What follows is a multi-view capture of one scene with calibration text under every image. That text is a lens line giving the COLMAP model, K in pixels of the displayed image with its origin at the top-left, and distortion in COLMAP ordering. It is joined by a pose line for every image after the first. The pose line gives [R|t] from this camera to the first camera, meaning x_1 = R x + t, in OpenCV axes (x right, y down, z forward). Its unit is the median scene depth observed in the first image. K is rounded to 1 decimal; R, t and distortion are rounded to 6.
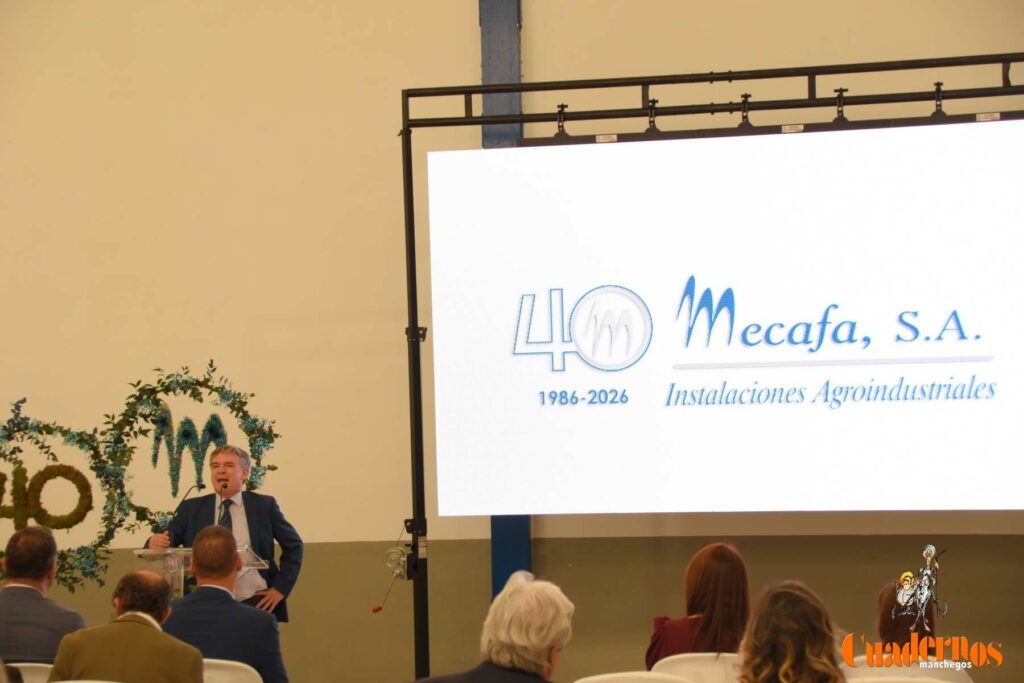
lens RADIAL K [[2698.6, 0, 511.4], [0, 2698.6, 341.1], [0, 0, 1]] dist [0.464656, 0.489706]
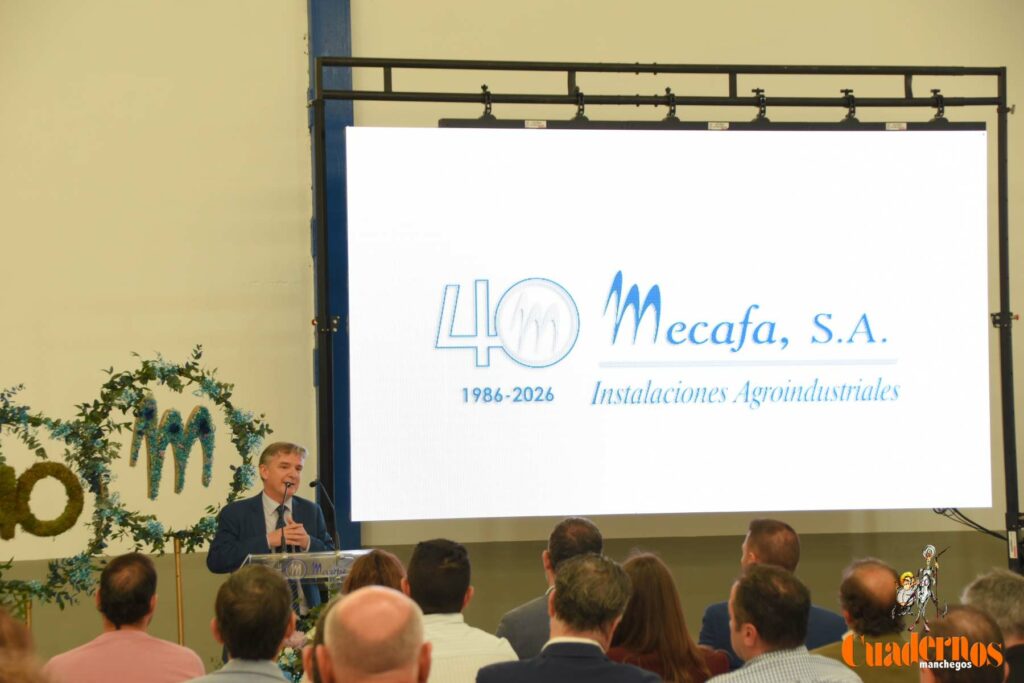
lens RADIAL K [[2698.6, 0, 511.4], [0, 2698.6, 341.1], [0, 0, 1]] dist [0.464656, 0.489706]
pose [[0.887078, 0.023740, 0.461009, -0.414035], [-0.018611, 0.999704, -0.015670, 0.016977], [-0.461245, 0.005321, 0.887257, 0.157139]]
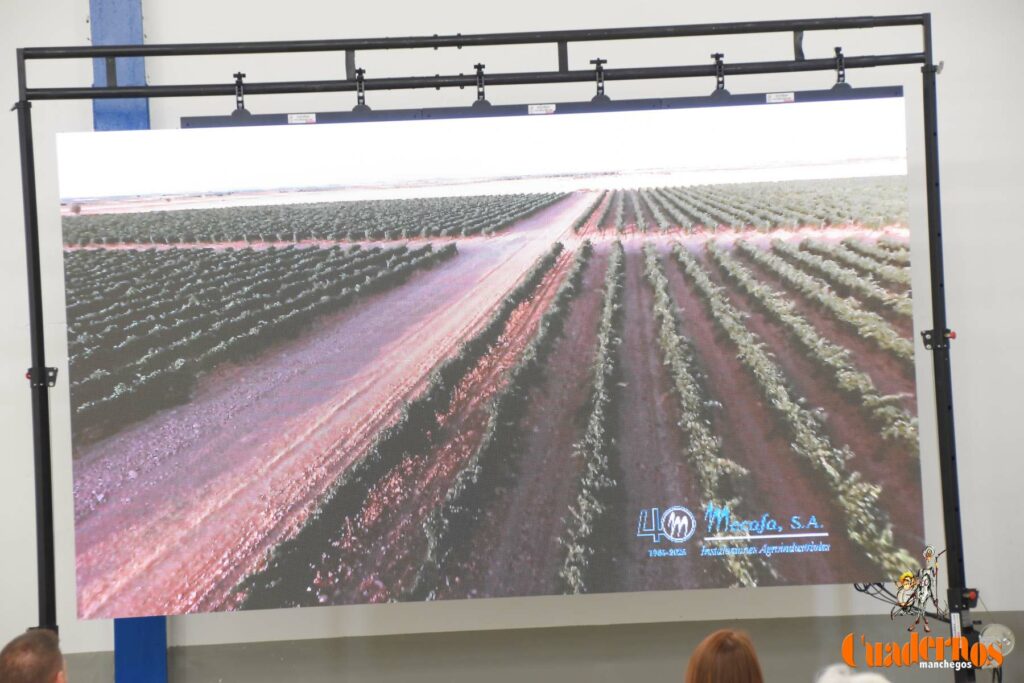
lens RADIAL K [[3442.7, 0, 516.2], [0, 3442.7, 342.1], [0, 0, 1]] dist [0.674457, 1.001669]
pose [[0.968035, -0.009093, 0.250651, -0.153382], [0.013433, 0.999788, -0.015608, 0.004652], [-0.250456, 0.018476, 0.967952, 0.037045]]
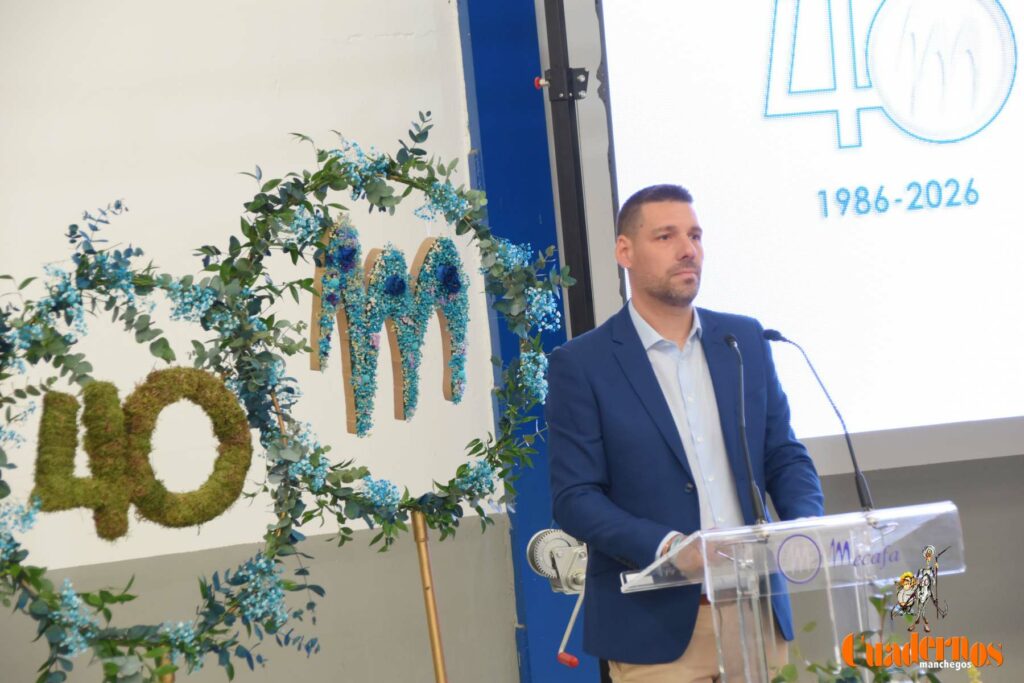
lens RADIAL K [[3085.4, 0, 507.8], [0, 3085.4, 340.5], [0, 0, 1]] dist [0.685977, 1.073191]
pose [[0.826314, -0.053206, 0.560691, -0.363389], [0.055321, 0.998381, 0.013211, 0.035963], [-0.560487, 0.020102, 0.827920, 0.564227]]
